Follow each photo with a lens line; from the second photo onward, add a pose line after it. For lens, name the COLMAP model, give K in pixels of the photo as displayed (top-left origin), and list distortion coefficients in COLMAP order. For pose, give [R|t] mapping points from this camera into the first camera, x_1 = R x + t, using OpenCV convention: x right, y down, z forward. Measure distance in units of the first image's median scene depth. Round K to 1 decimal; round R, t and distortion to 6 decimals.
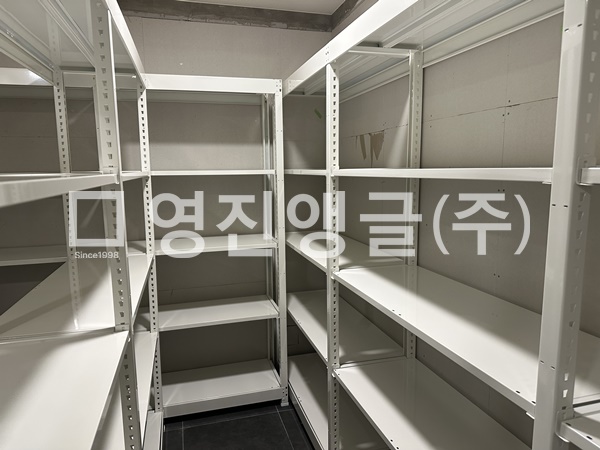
lens RADIAL K [[419.8, 0, 297.3], [0, 419.8, 228.8], [0, 0, 1]] dist [0.014749, -0.006750]
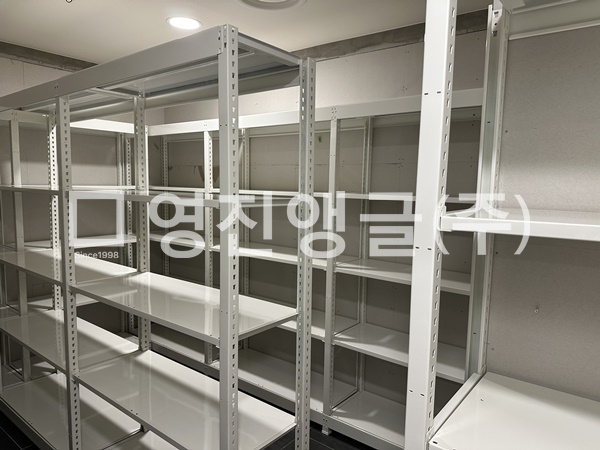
lens RADIAL K [[419.8, 0, 301.2], [0, 419.8, 225.5], [0, 0, 1]] dist [0.014749, -0.006750]
pose [[0.804312, -0.032159, 0.593336, -0.459933], [0.054662, 0.998305, -0.019990, 0.049654], [-0.591688, 0.048511, 0.804706, -0.459485]]
